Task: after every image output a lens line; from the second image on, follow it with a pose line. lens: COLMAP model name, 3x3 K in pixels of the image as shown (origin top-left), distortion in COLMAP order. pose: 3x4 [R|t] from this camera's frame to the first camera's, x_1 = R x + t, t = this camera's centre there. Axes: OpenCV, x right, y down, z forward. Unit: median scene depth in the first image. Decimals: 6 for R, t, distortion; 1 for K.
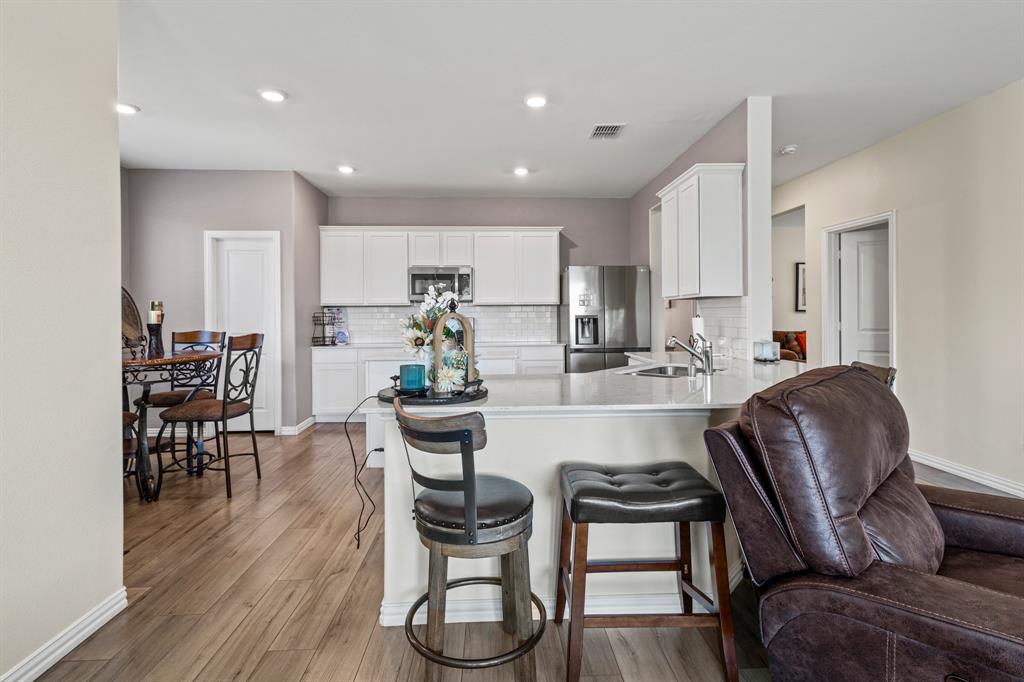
lens RADIAL K [[482.4, 0, 511.8], [0, 482.4, 320.9], [0, 0, 1]] dist [0.019285, -0.000333]
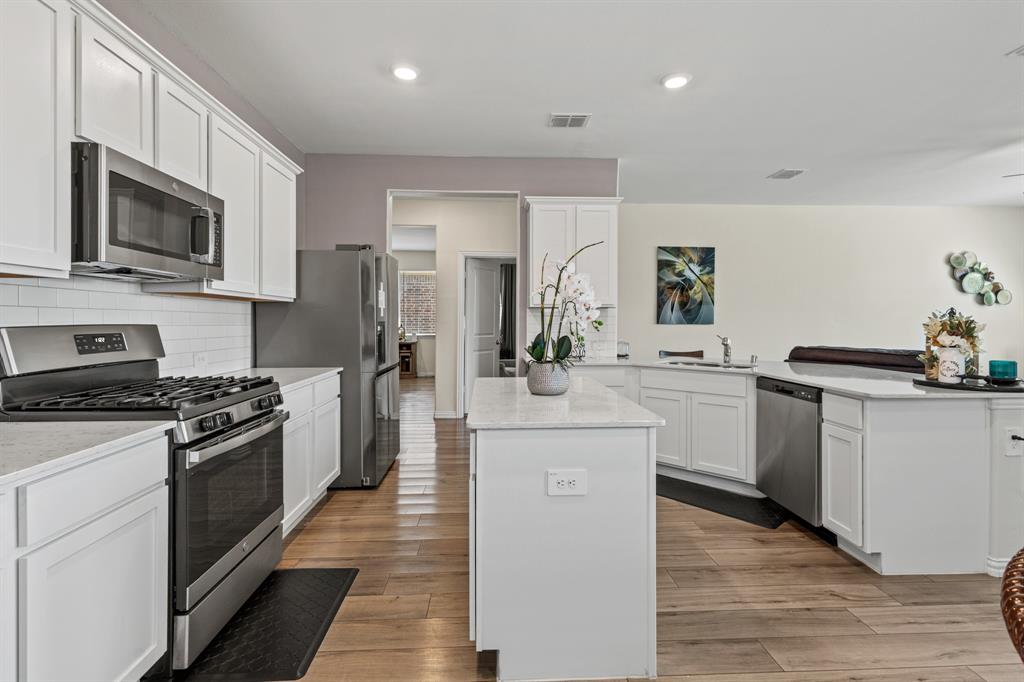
lens RADIAL K [[483.9, 0, 513.2], [0, 483.9, 322.6], [0, 0, 1]] dist [0.000178, -0.000068]
pose [[-0.009173, 0.005939, 0.999940, -0.484248], [0.007947, 0.999951, -0.005866, -0.003983], [-0.999926, 0.007893, -0.009220, 0.757150]]
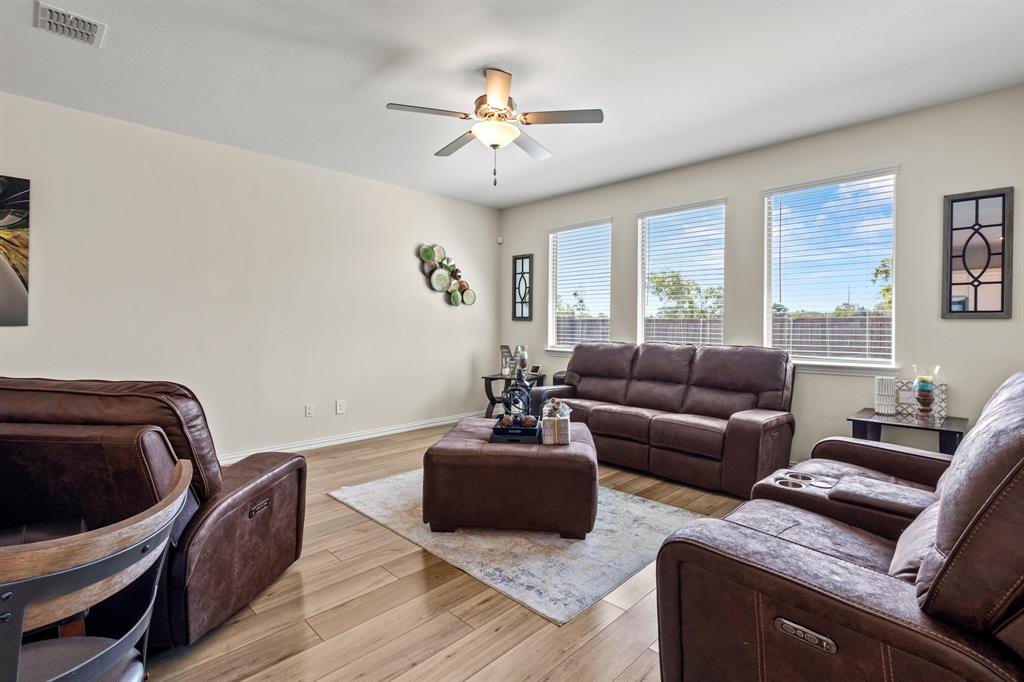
lens RADIAL K [[482.4, 0, 511.8], [0, 482.4, 320.9], [0, 0, 1]] dist [0.019285, -0.000333]
pose [[-0.690077, 0.008675, 0.723683, -0.449809], [0.007280, 0.999961, -0.005044, -0.003741], [-0.723699, 0.001788, -0.690114, 0.697088]]
